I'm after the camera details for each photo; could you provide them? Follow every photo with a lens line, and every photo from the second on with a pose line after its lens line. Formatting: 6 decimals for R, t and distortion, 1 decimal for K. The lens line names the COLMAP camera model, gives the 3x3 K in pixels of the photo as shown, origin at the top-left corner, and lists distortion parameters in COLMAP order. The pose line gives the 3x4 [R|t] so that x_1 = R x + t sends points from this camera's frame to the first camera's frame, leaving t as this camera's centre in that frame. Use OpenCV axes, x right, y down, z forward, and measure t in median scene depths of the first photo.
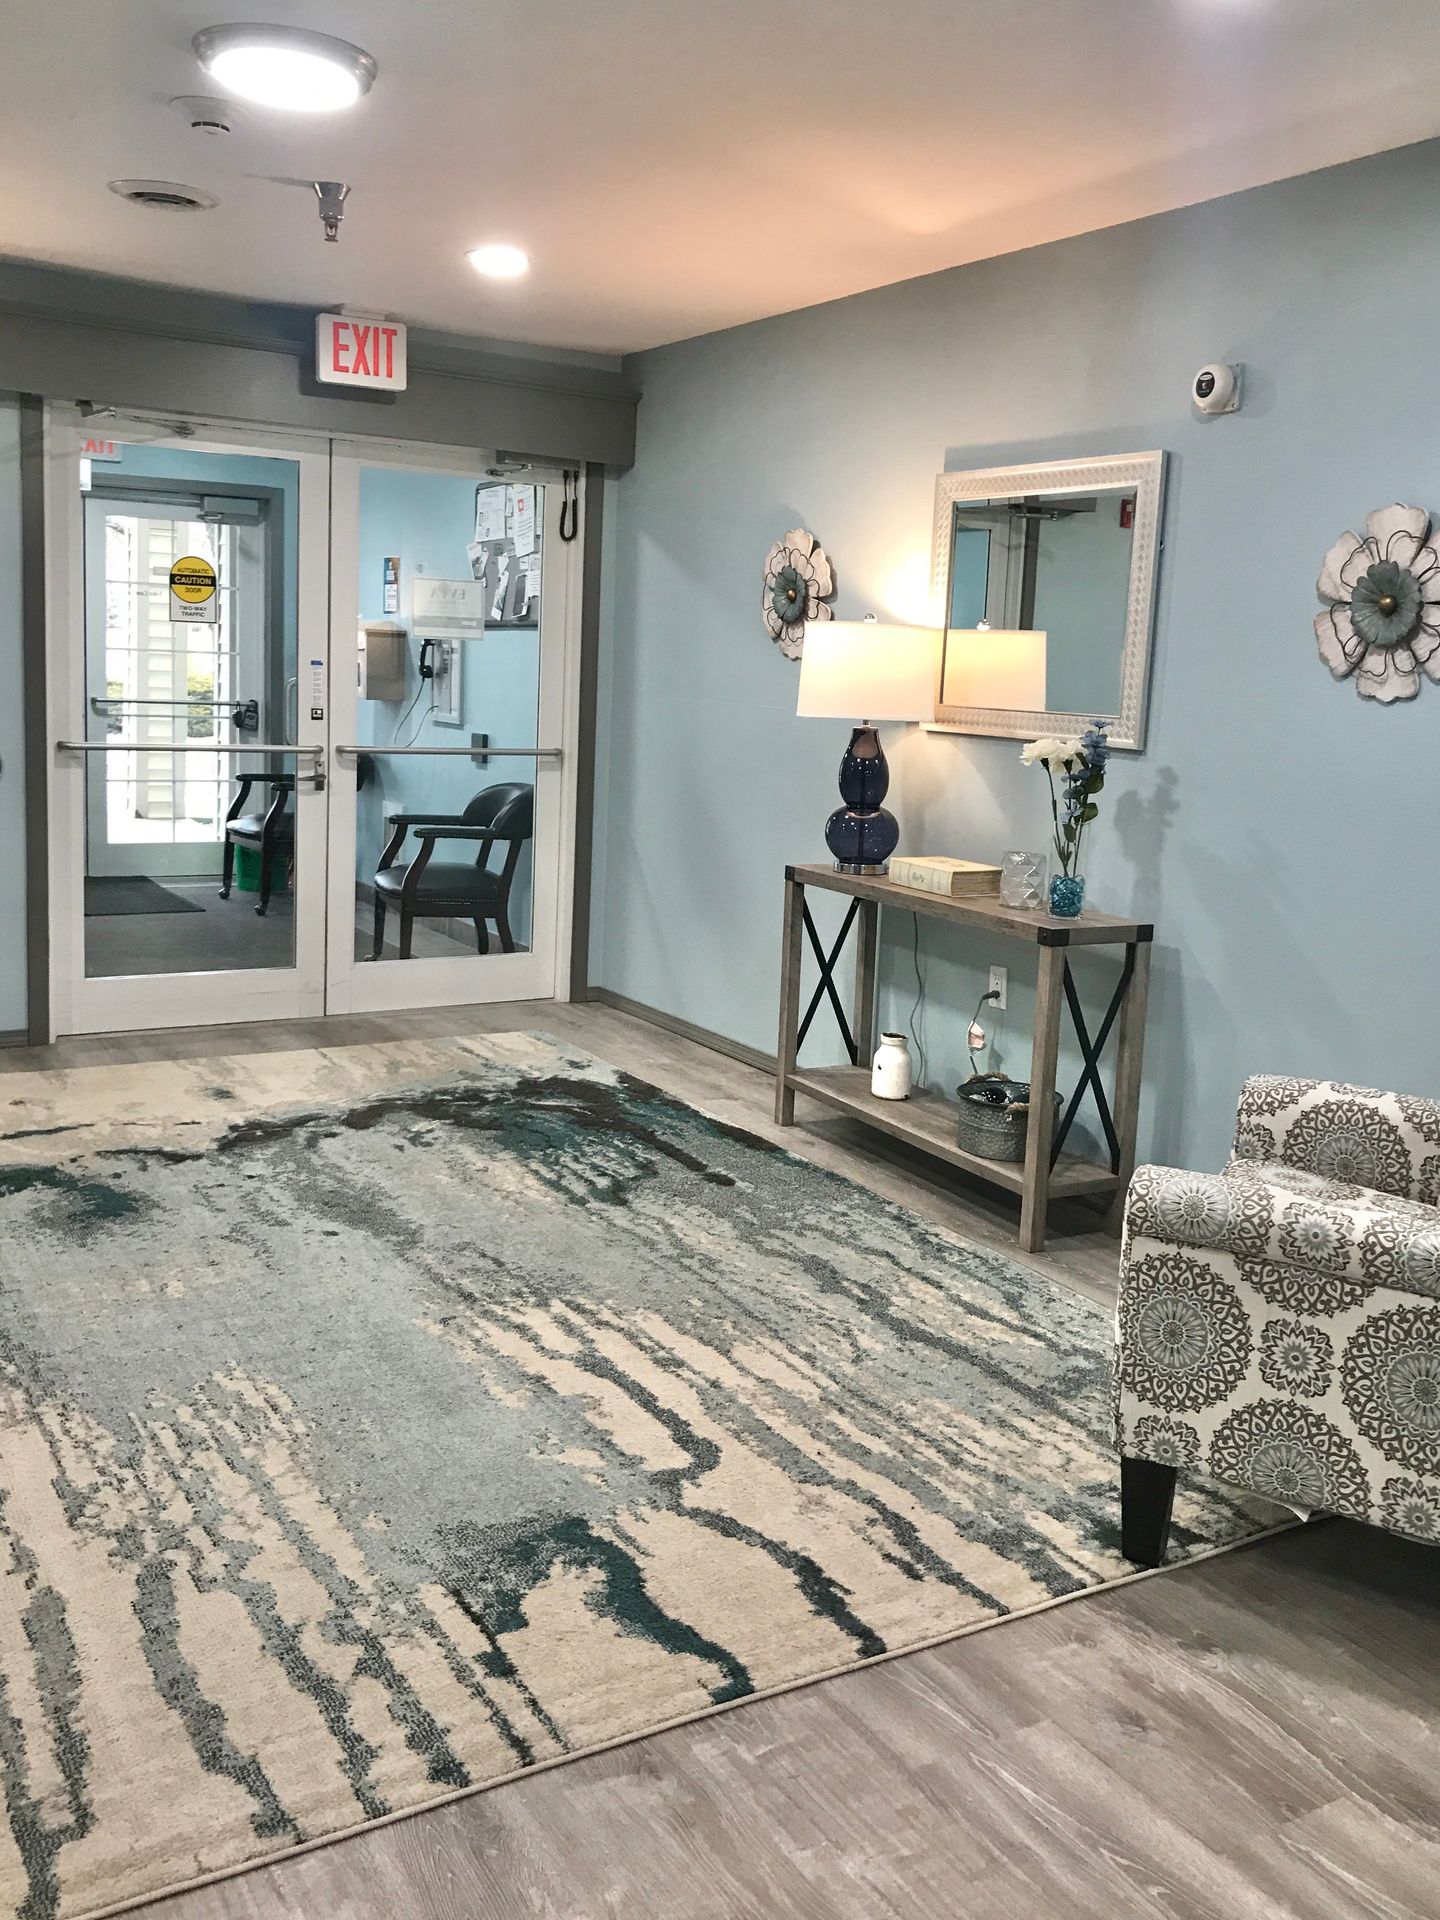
lens RADIAL K [[1687.9, 0, 722.8], [0, 1687.9, 888.4], [0, 0, 1]] dist [0.018986, 0.004677]
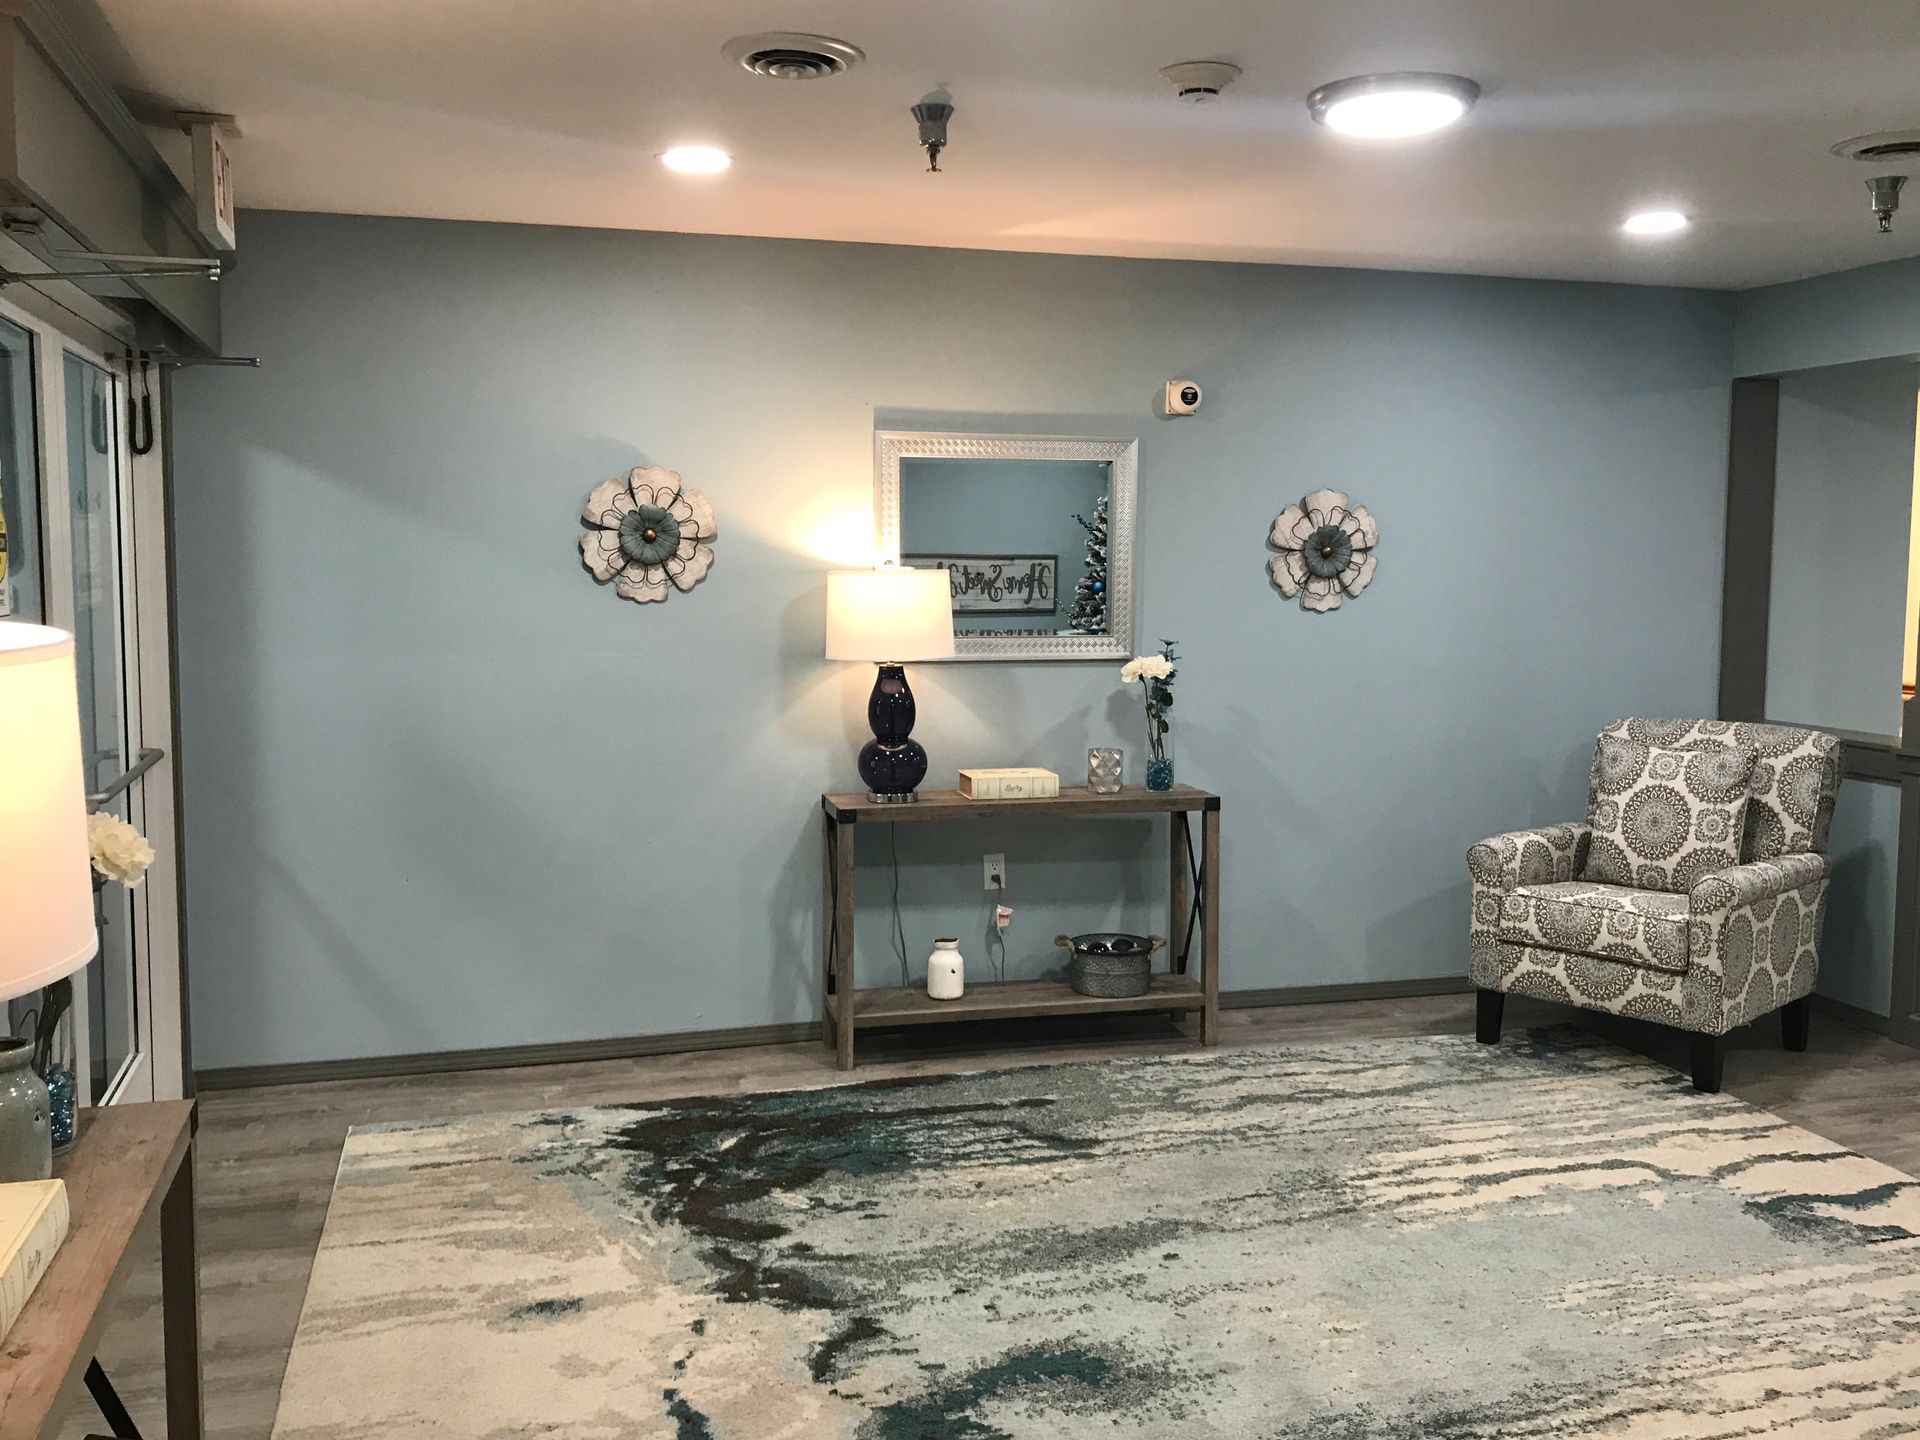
lens RADIAL K [[1687.9, 0, 952.4], [0, 1687.9, 697.0], [0, 0, 1]] dist [0.018986, 0.004677]
pose [[0.270451, -0.125207, 0.954557, -1.154963], [0.140293, 0.986049, 0.089589, -0.209222], [-0.952457, 0.109688, 0.284243, 0.838969]]
